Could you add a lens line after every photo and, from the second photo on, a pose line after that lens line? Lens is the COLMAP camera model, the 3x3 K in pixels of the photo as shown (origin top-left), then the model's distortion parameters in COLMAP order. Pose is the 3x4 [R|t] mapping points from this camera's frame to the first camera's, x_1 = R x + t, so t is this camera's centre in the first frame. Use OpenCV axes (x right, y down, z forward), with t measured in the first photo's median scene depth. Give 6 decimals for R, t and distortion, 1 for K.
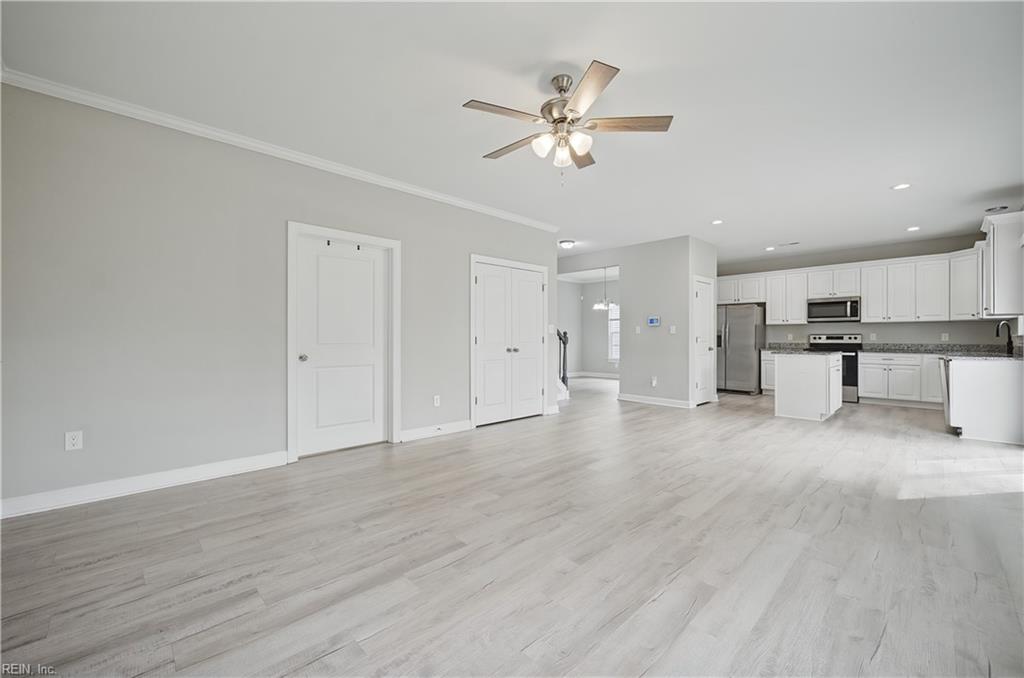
lens RADIAL K [[408.9, 0, 509.3], [0, 408.9, 337.9], [0, 0, 1]] dist [-0.002079, 0.002348]
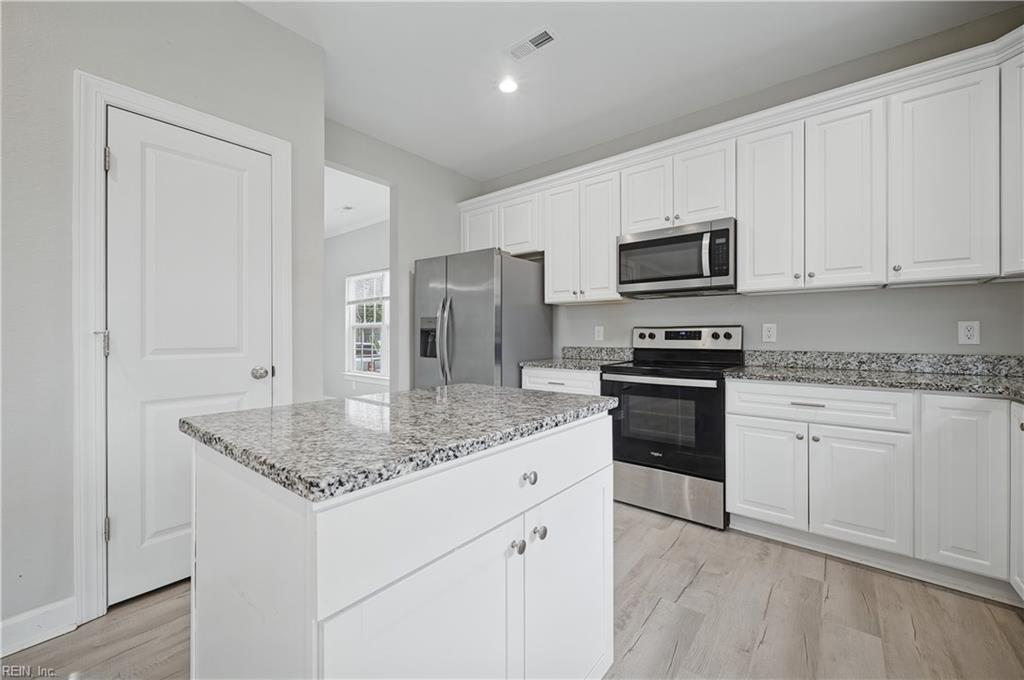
lens RADIAL K [[408.9, 0, 505.9], [0, 408.9, 334.9], [0, 0, 1]] dist [-0.002079, 0.002348]
pose [[0.993239, -0.000345, 0.116085, 0.616573], [0.000608, 0.999997, -0.002232, 0.000346], [-0.116084, 0.002287, 0.993237, 0.668103]]
